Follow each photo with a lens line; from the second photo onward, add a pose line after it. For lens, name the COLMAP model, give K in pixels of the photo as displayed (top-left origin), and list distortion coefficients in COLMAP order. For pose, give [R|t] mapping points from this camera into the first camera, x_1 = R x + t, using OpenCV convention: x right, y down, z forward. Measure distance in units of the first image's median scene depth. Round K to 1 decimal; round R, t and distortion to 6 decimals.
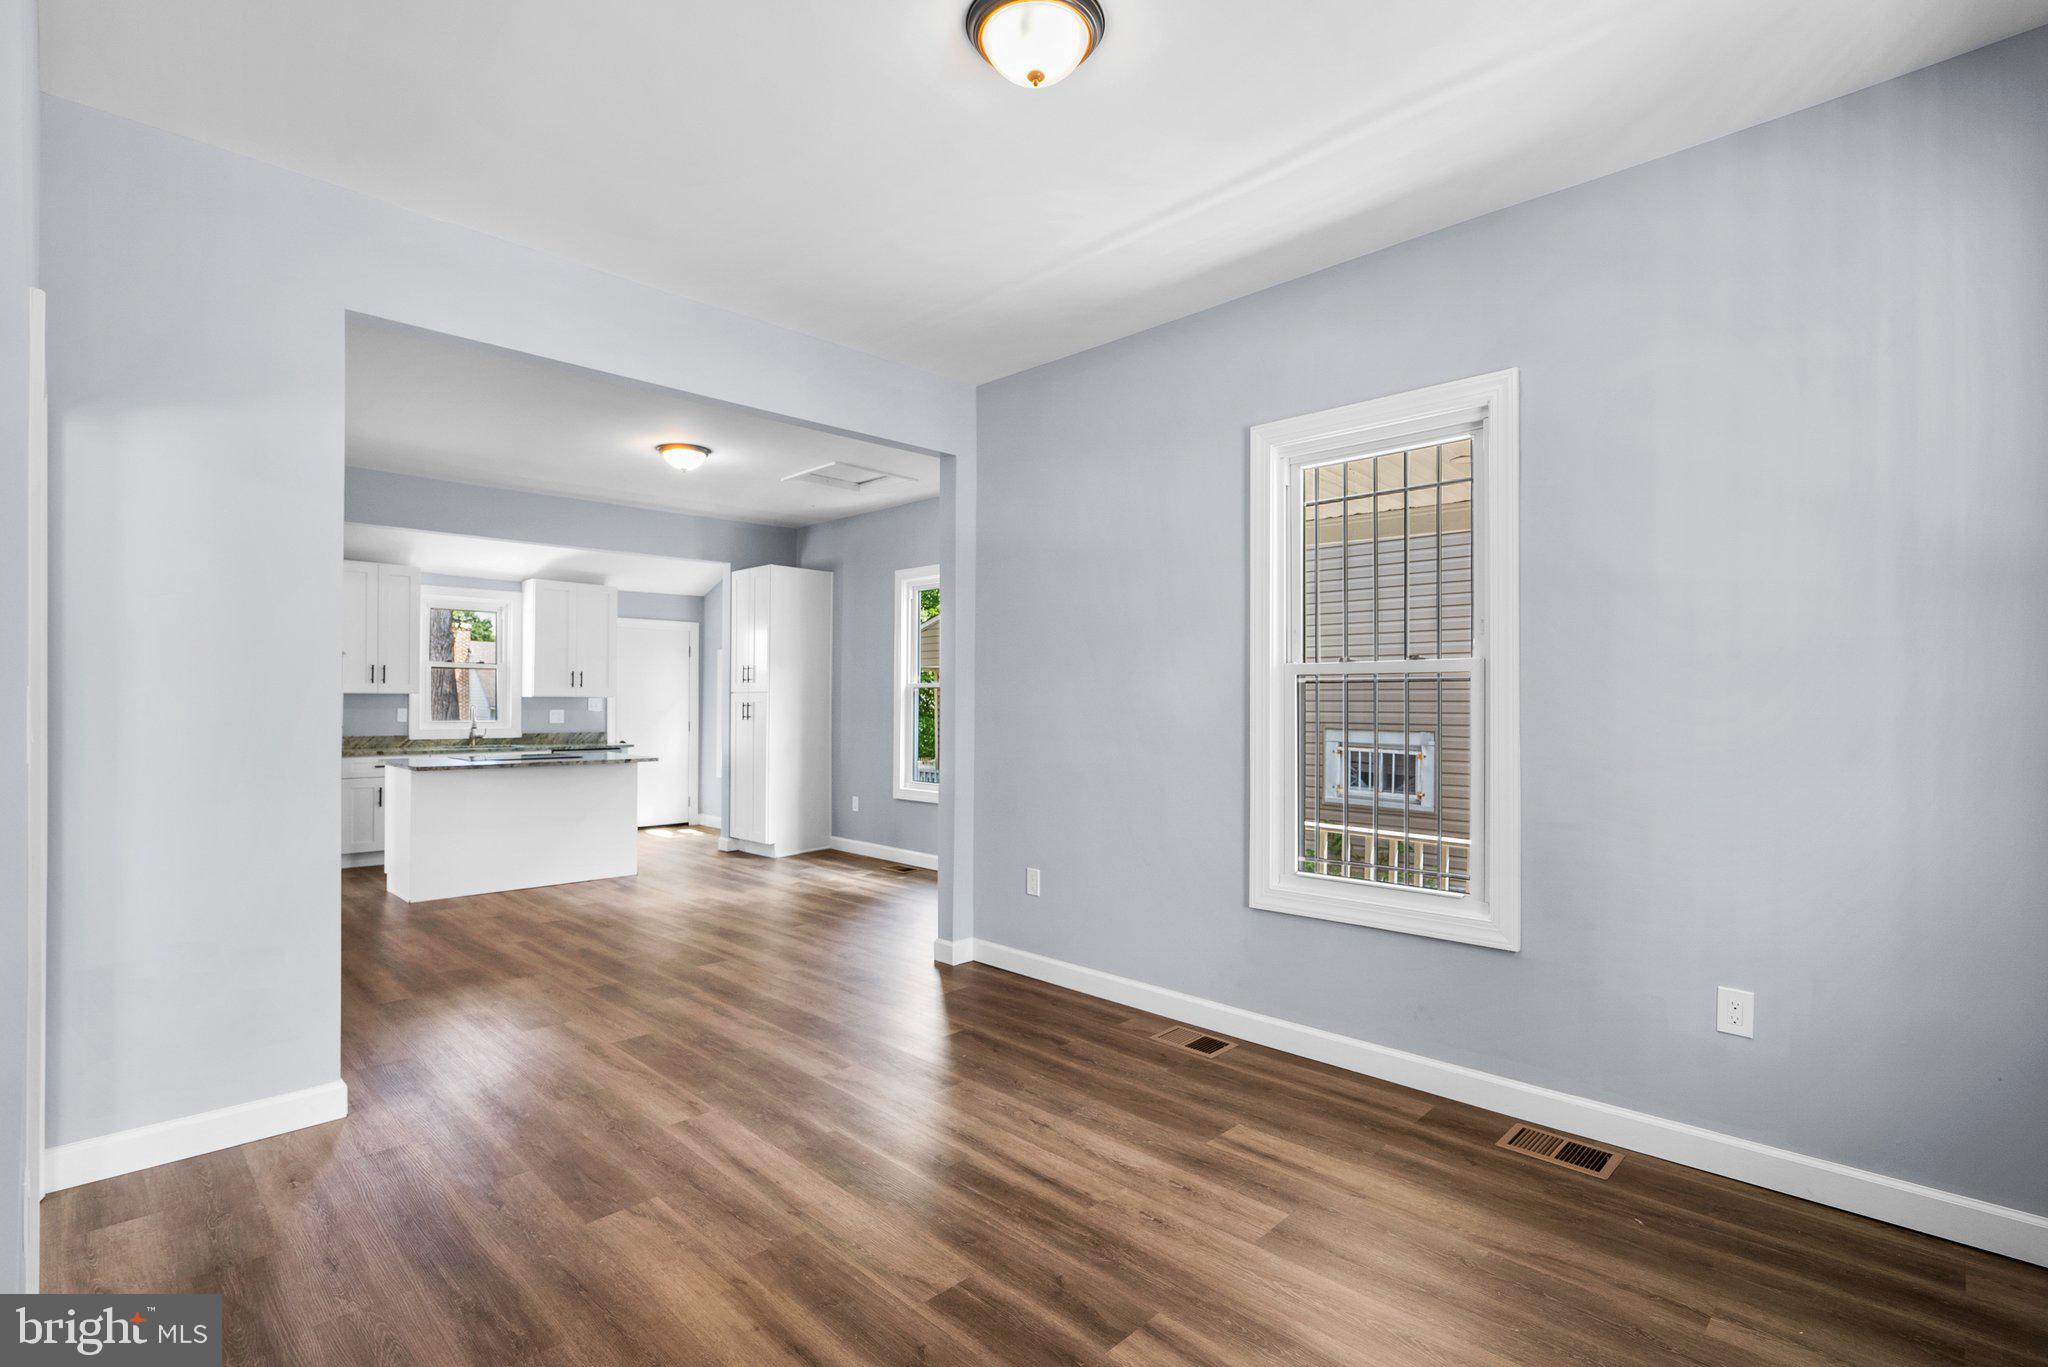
lens RADIAL K [[949.7, 0, 1021.1], [0, 949.7, 691.6], [0, 0, 1]] dist [-0.001953, 0.000236]
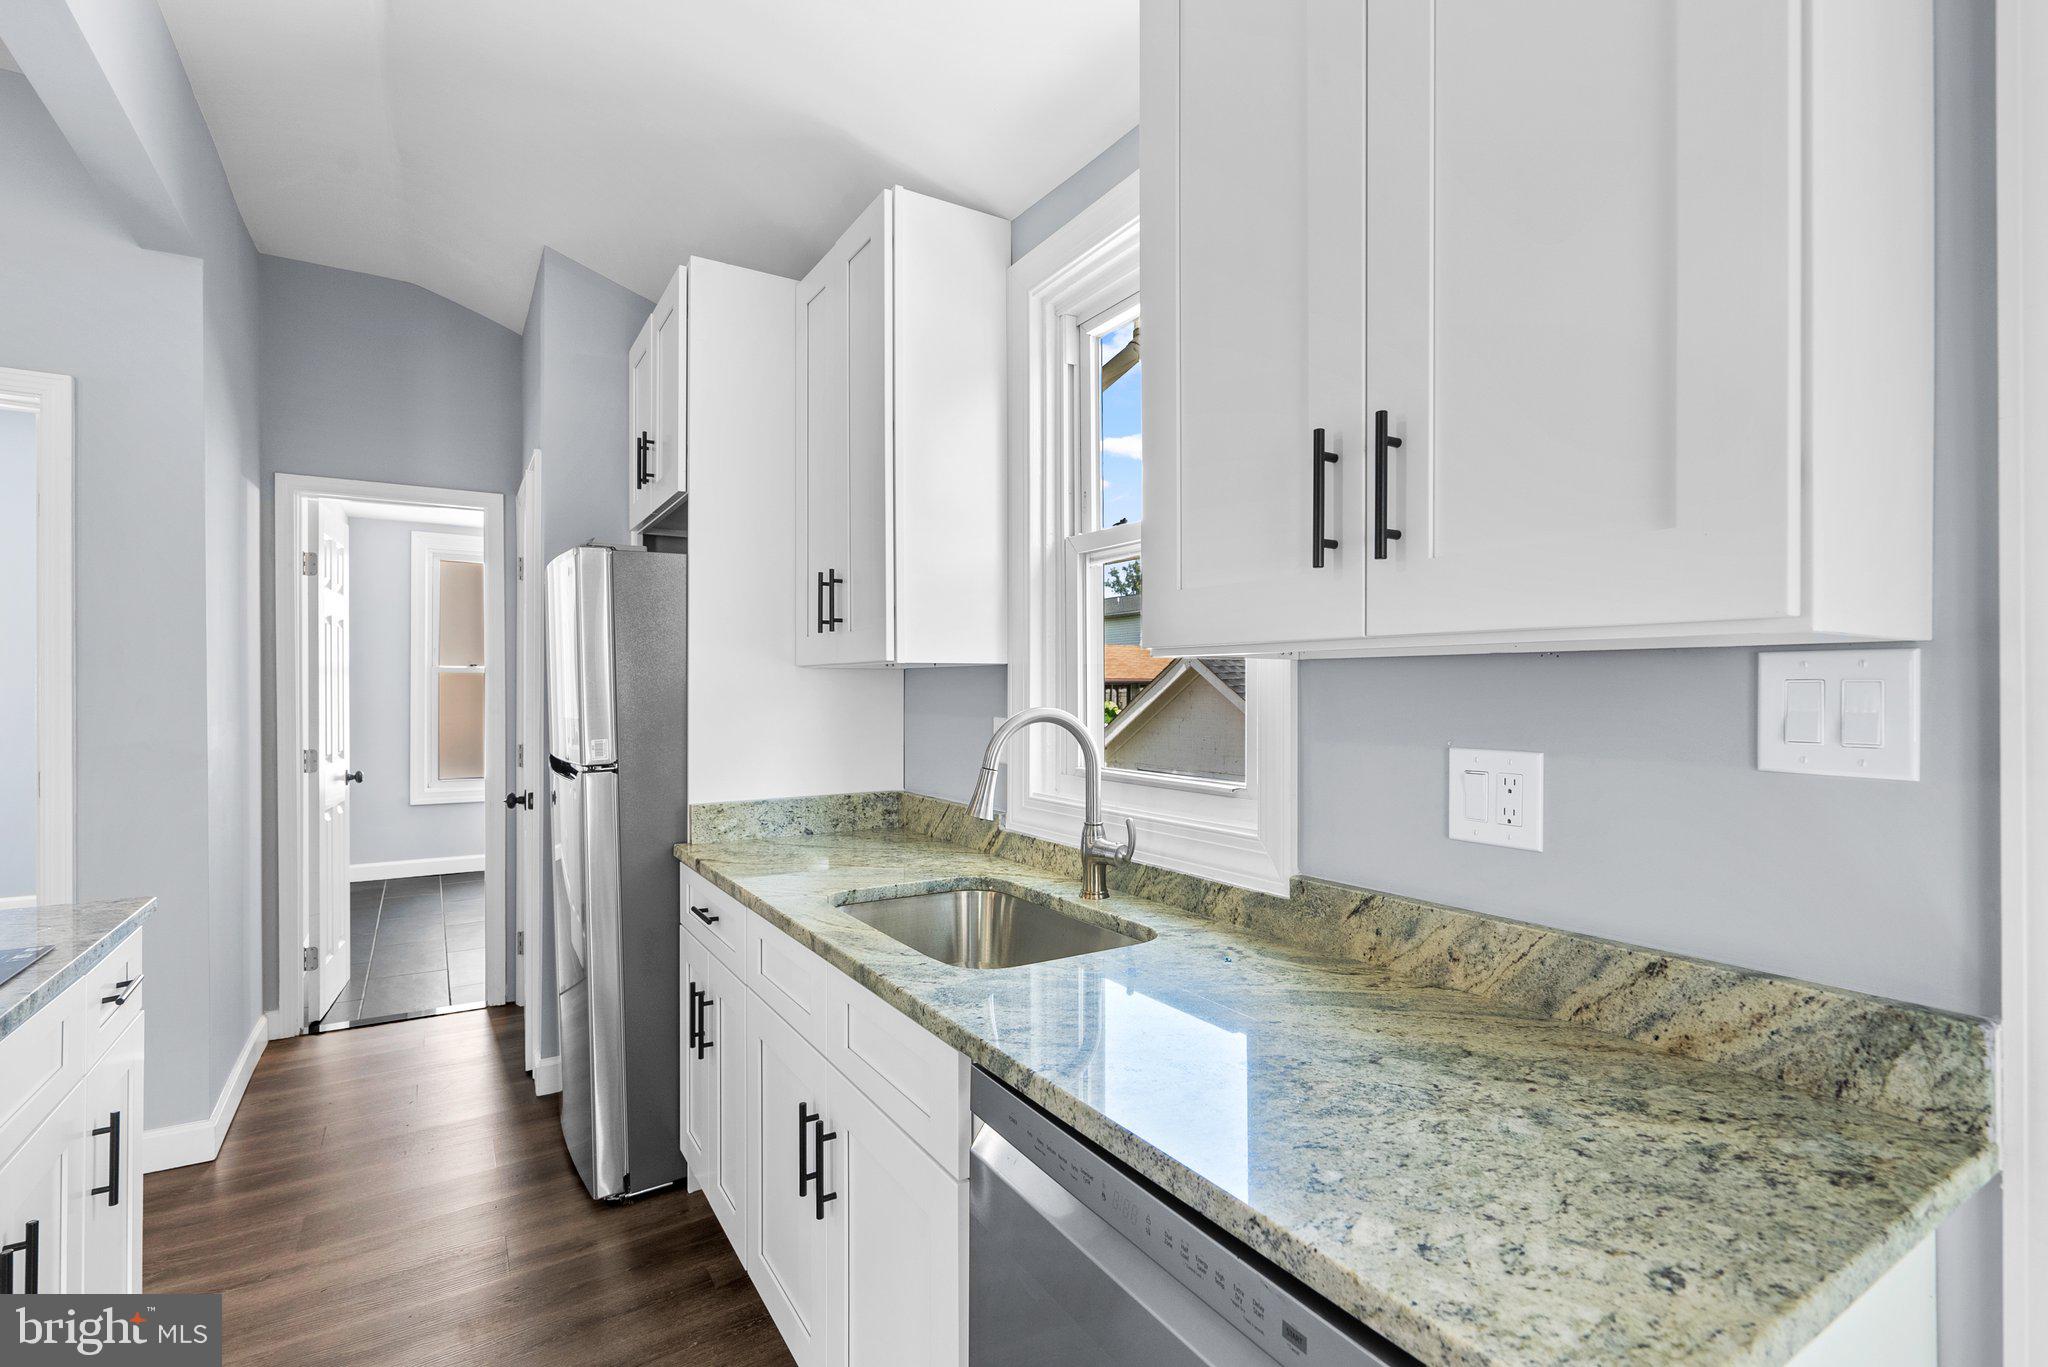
lens RADIAL K [[949.7, 0, 1029.1], [0, 949.7, 692.7], [0, 0, 1]] dist [-0.001953, 0.000236]
pose [[-0.241888, -0.009247, -0.970260, -0.748103], [0.008900, 0.999891, -0.011749, 0.026674], [0.970263, -0.011477, -0.241779, 2.142311]]
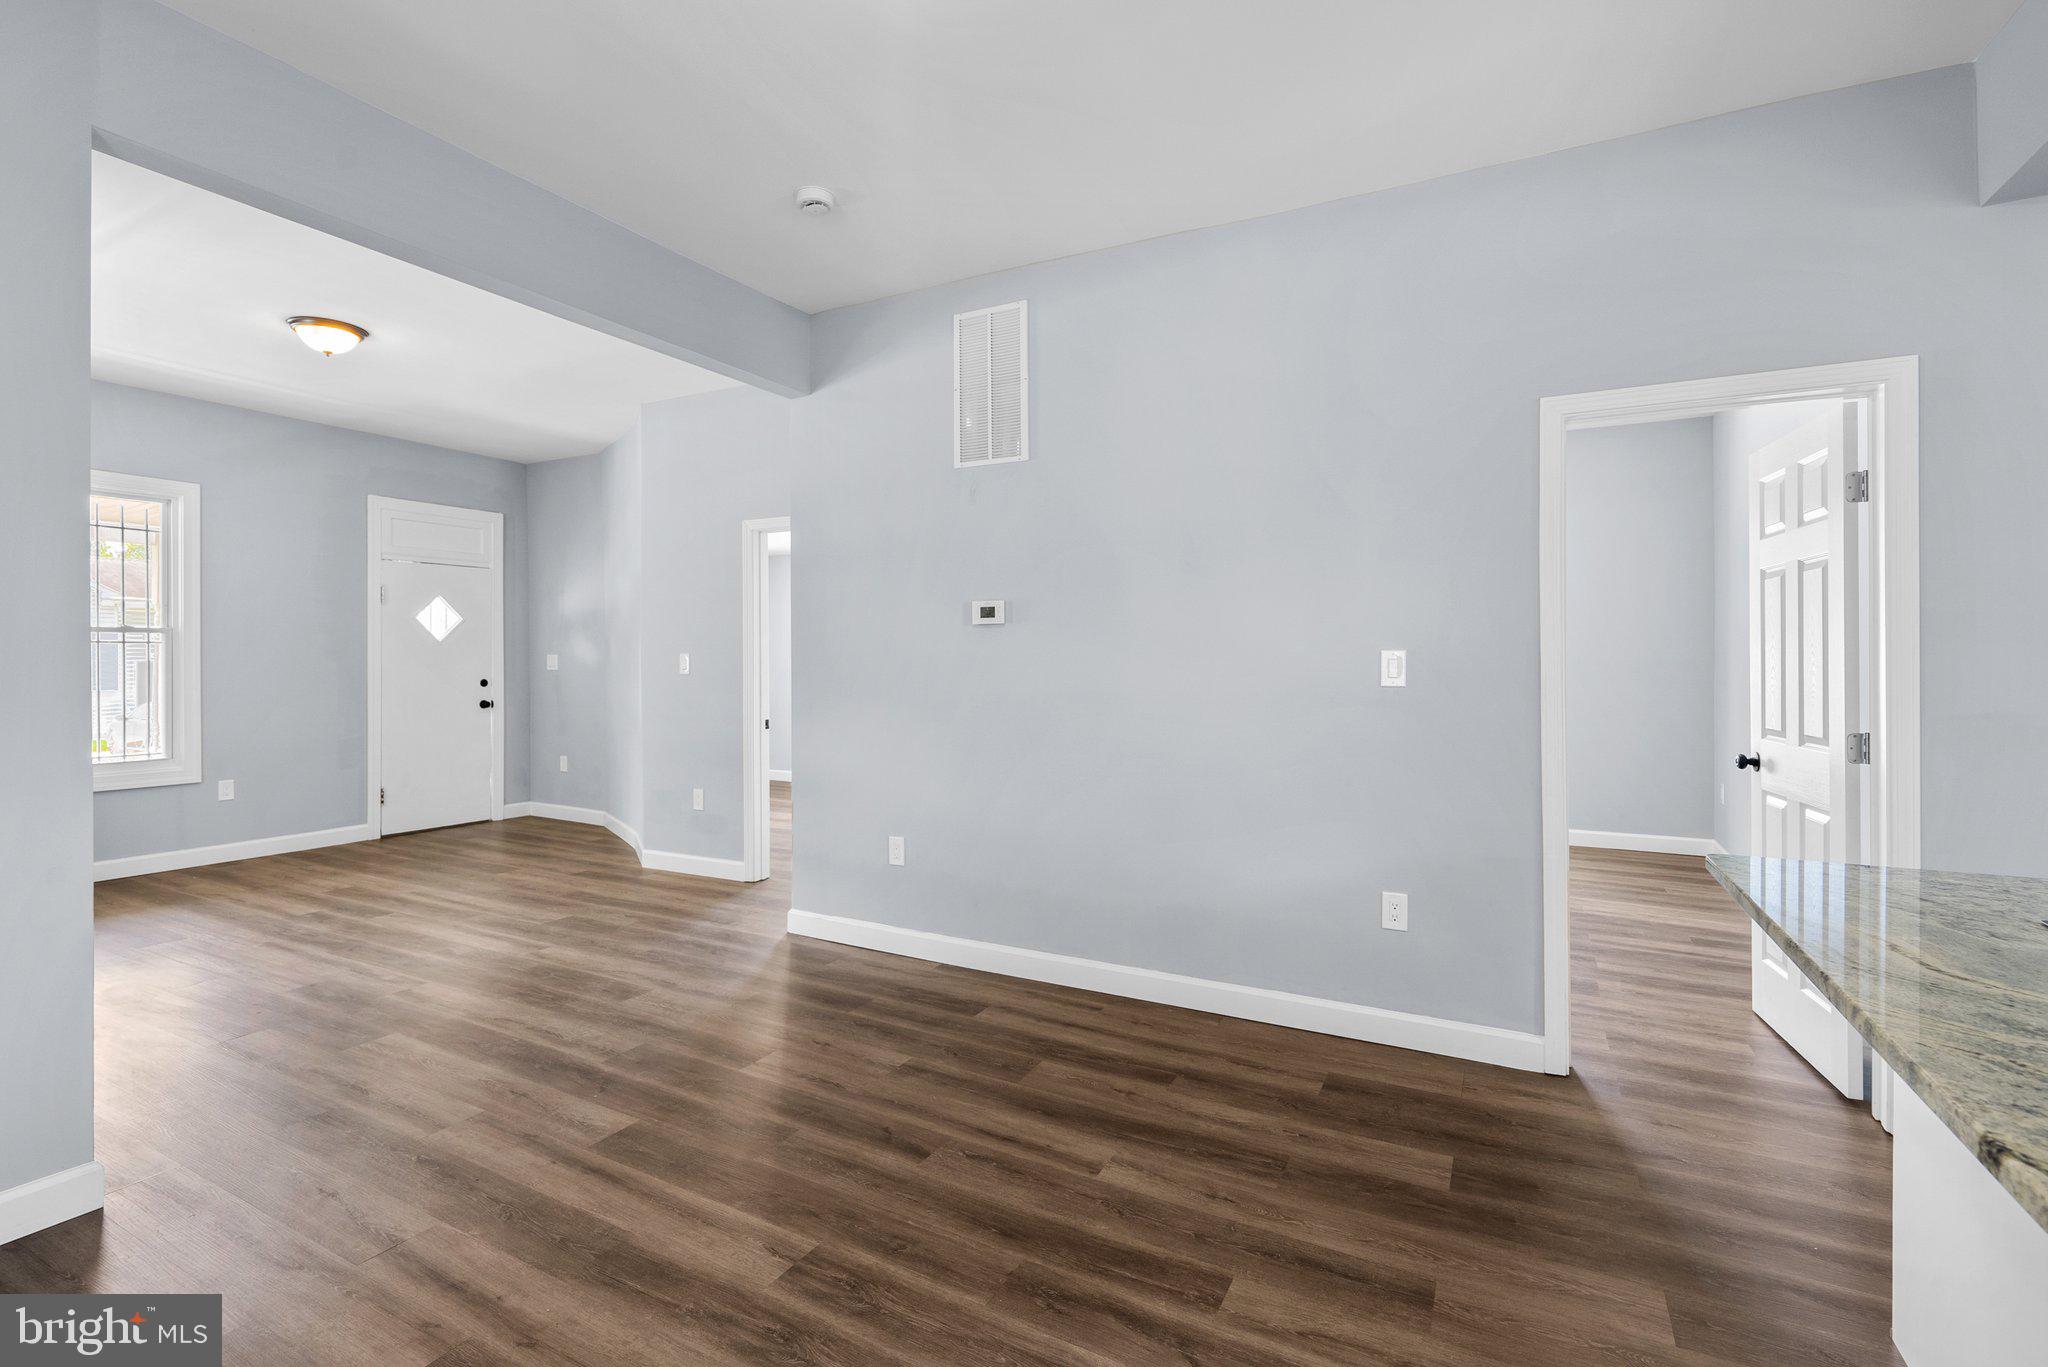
lens RADIAL K [[949.7, 0, 1005.7], [0, 949.7, 671.7], [0, 0, 1]] dist [-0.001953, 0.000236]
pose [[-0.962444, -0.005124, -0.271432, -0.456976], [-0.004770, 0.999987, -0.001964, 0.025580], [0.271439, -0.000596, -0.962456, 1.841023]]
